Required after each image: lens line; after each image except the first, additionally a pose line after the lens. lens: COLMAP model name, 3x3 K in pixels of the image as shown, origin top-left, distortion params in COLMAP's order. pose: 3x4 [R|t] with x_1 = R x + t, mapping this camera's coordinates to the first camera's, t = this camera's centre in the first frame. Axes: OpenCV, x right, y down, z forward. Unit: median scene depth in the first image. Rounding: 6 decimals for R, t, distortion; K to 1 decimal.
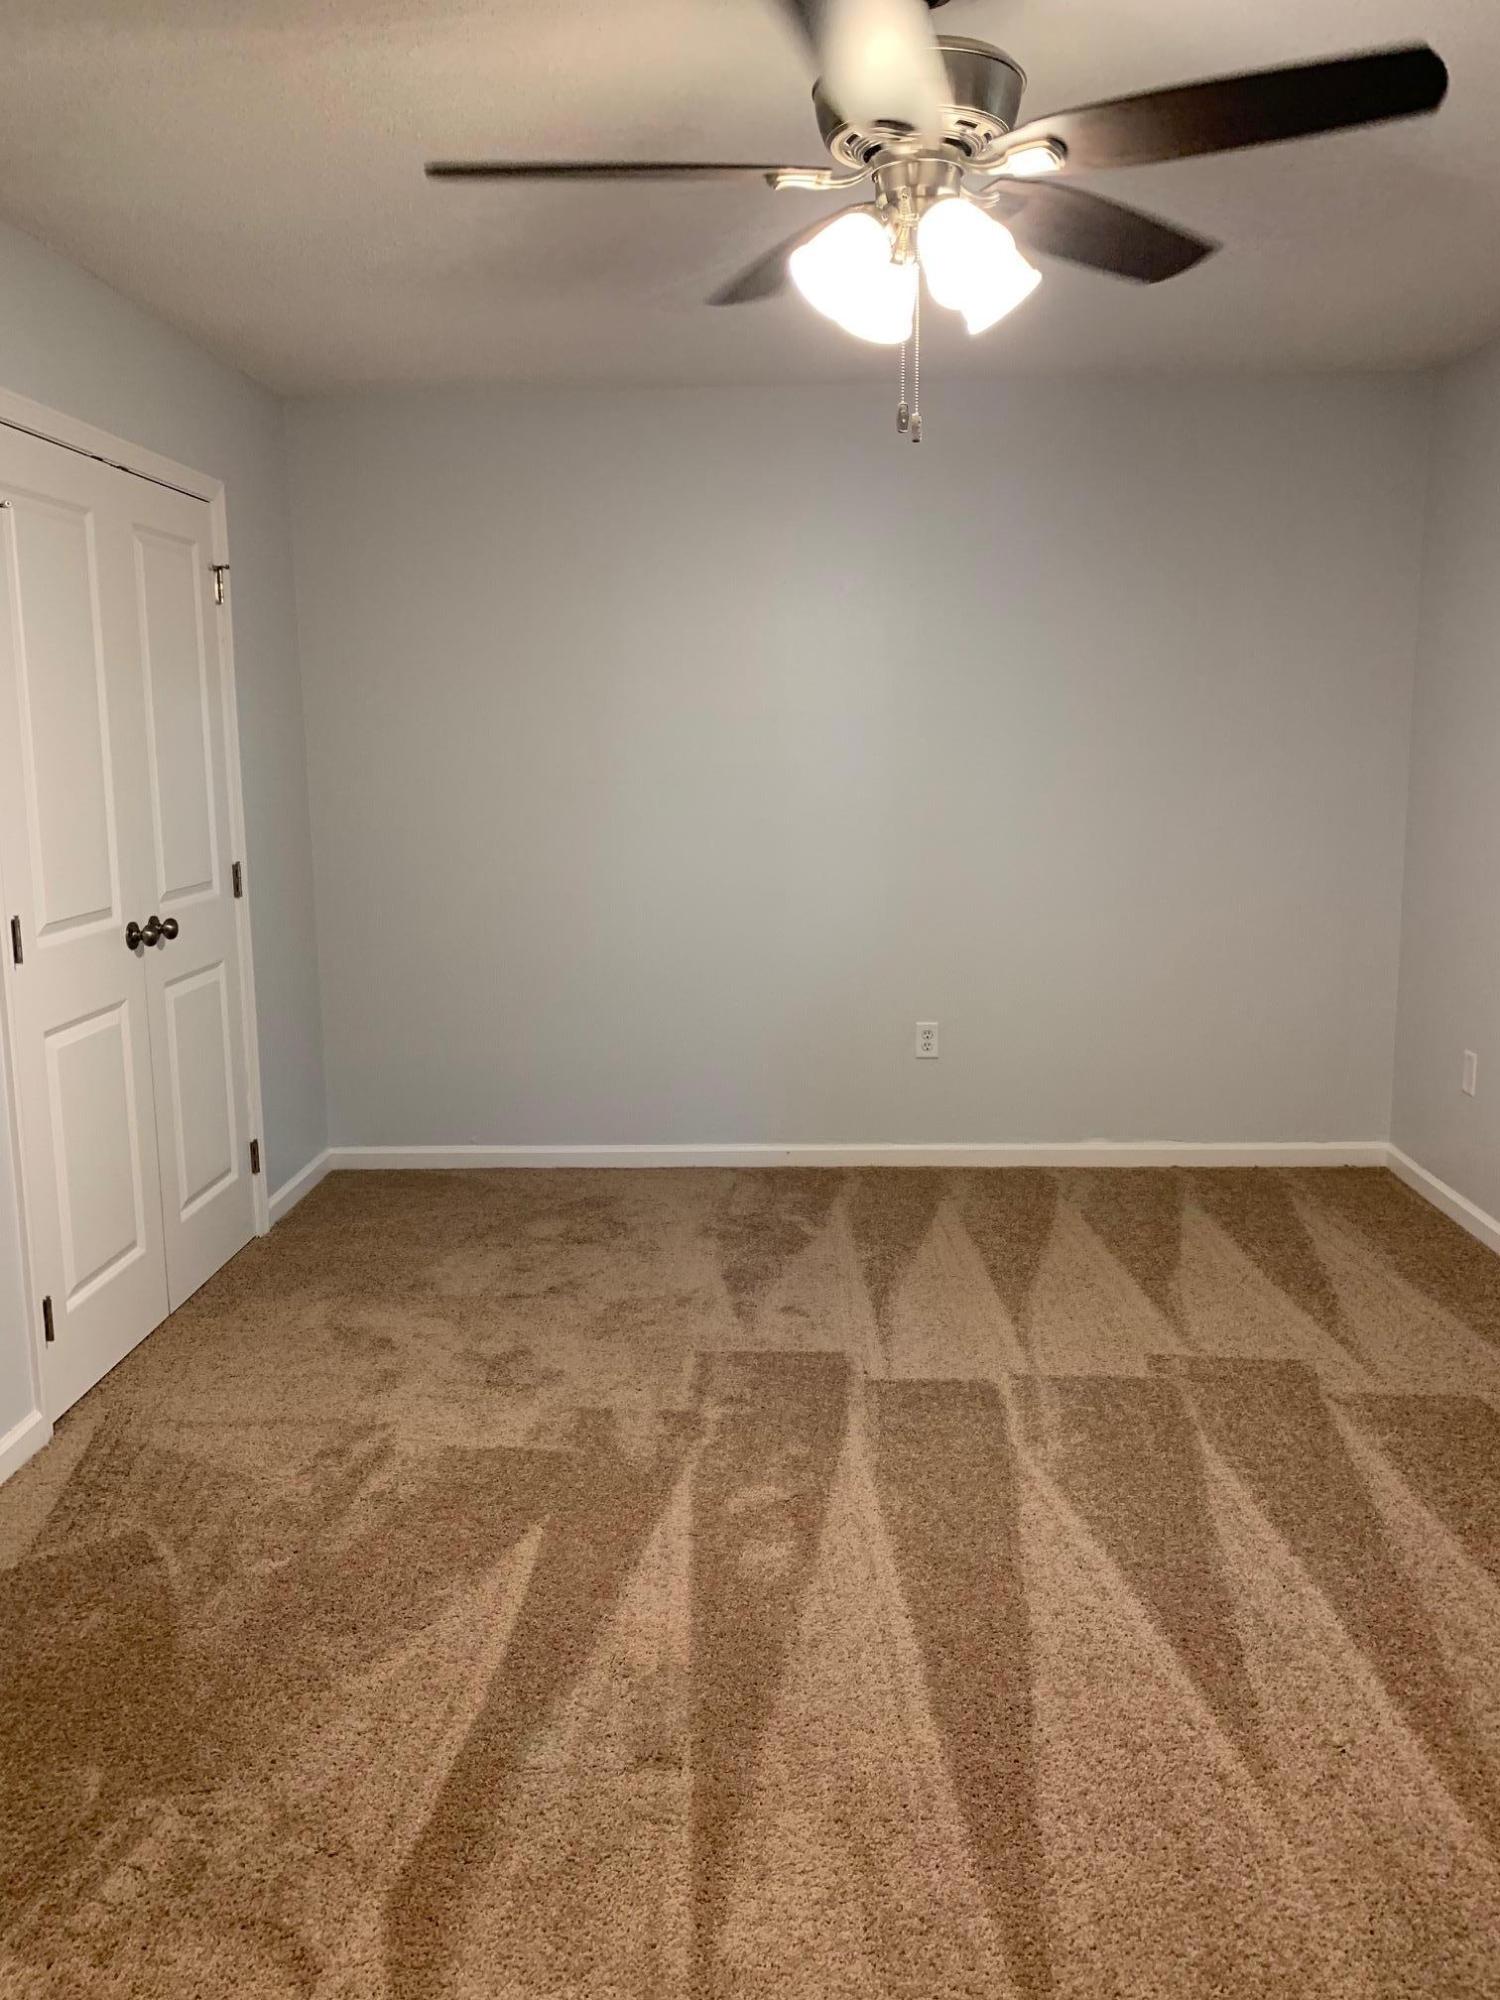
lens RADIAL K [[1553.4, 0, 768.4], [0, 1553.4, 991.4], [0, 0, 1]] dist [0.024247, -0.032219]
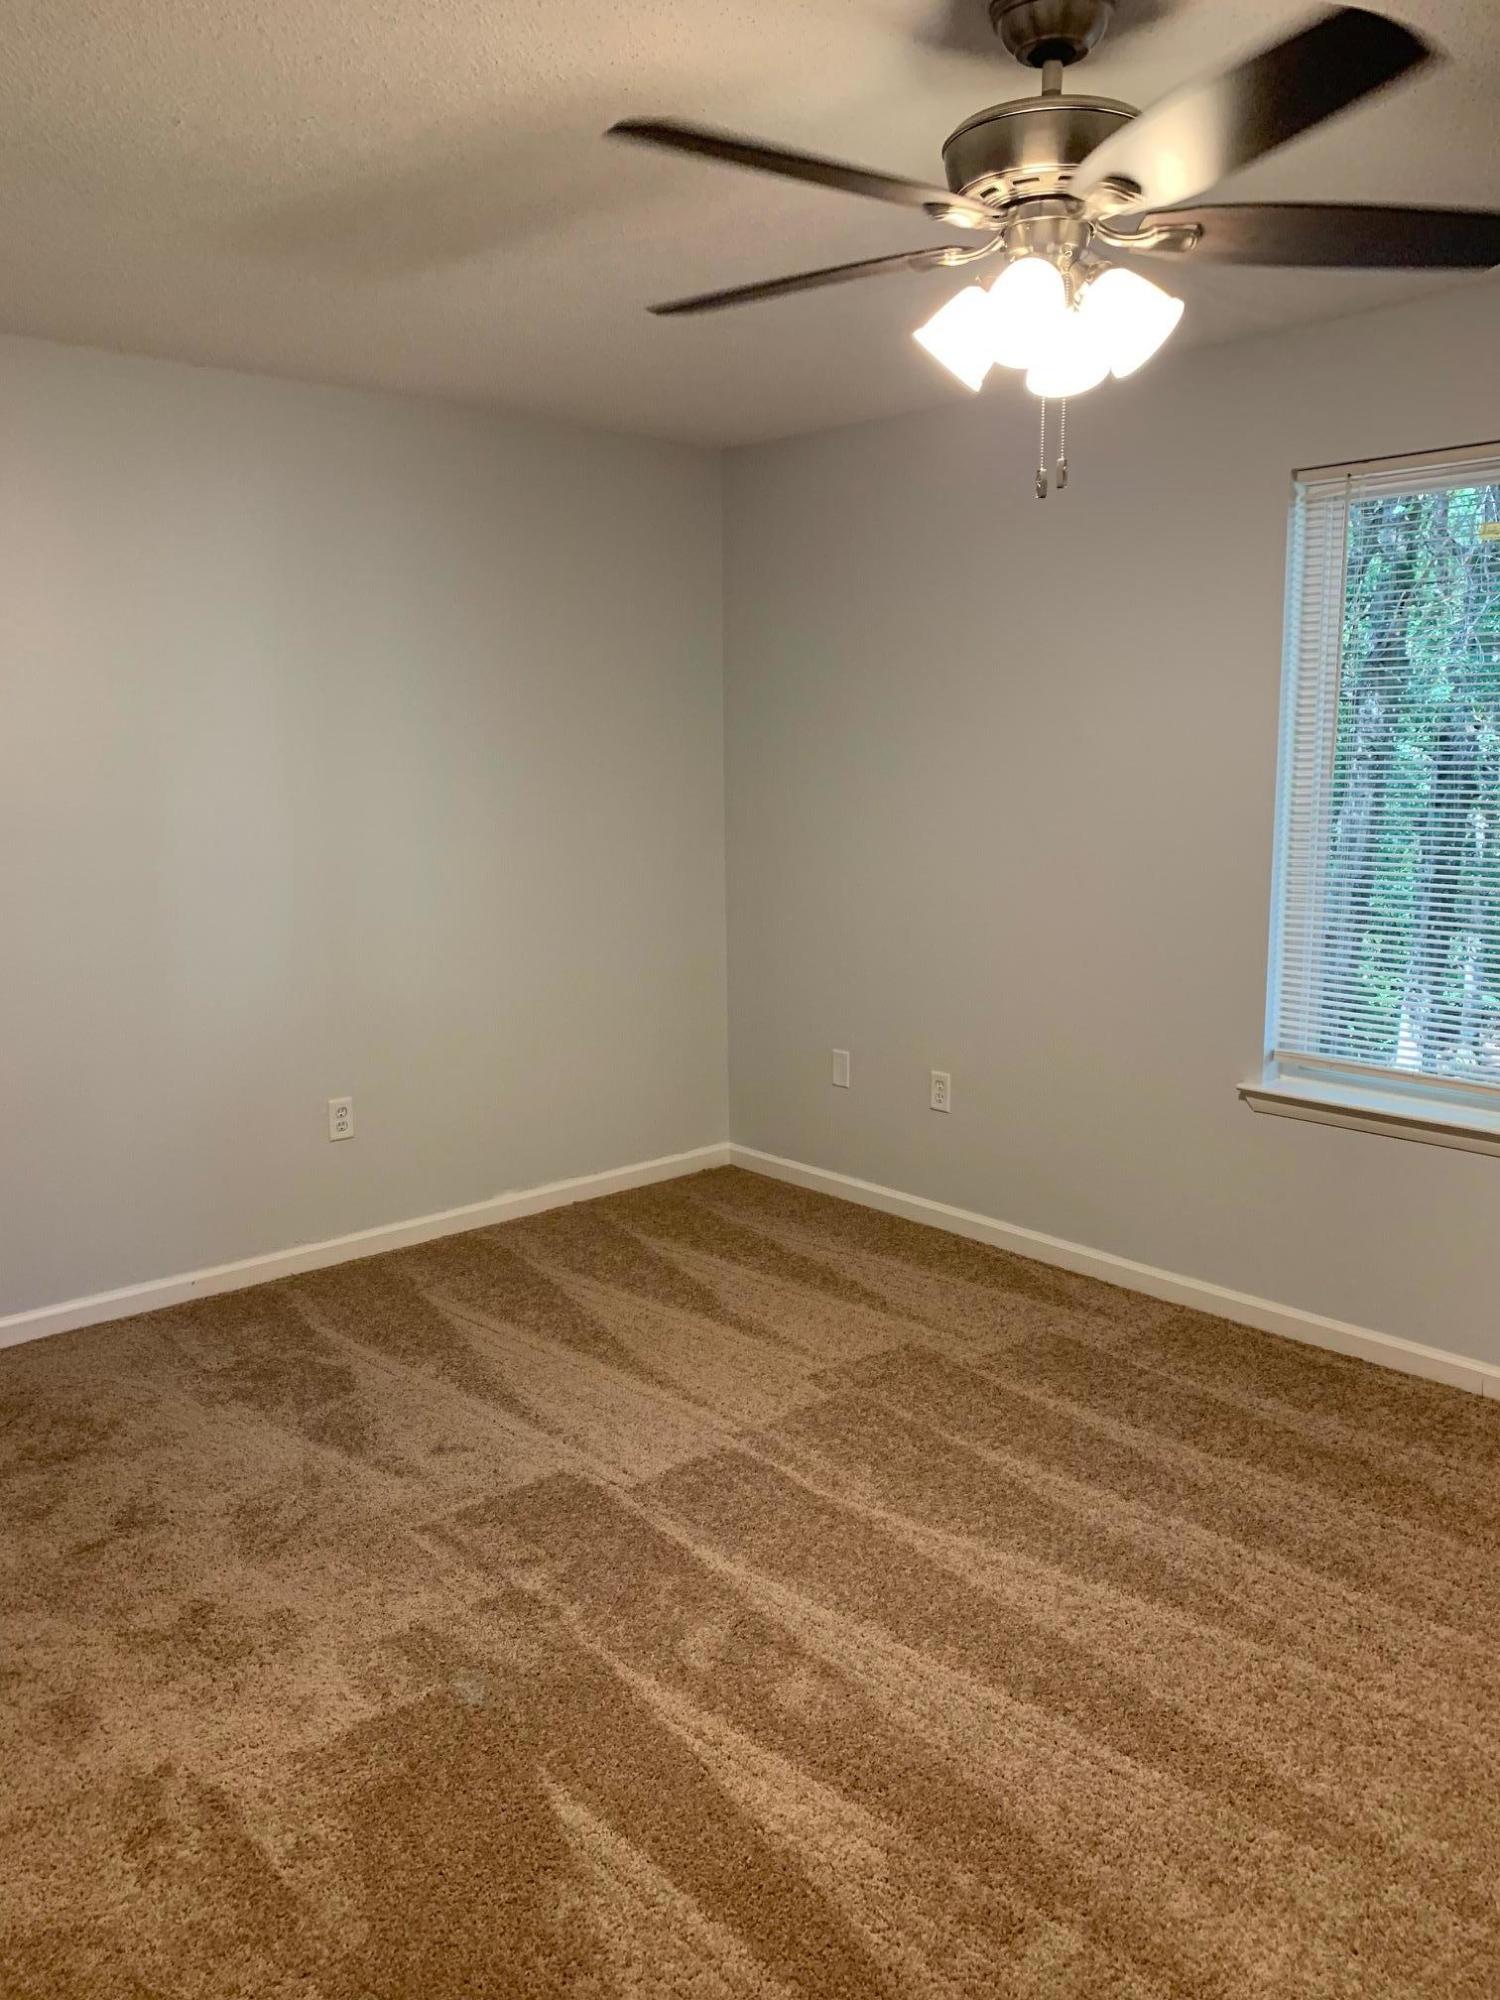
lens RADIAL K [[1553.4, 0, 761.1], [0, 1553.4, 1003.5], [0, 0, 1]] dist [0.024247, -0.032219]
pose [[0.728298, -0.118595, 0.674921, -0.453340], [0.123218, 0.991521, 0.041264, -0.060107], [-0.674092, 0.053110, 0.736736, 0.252230]]
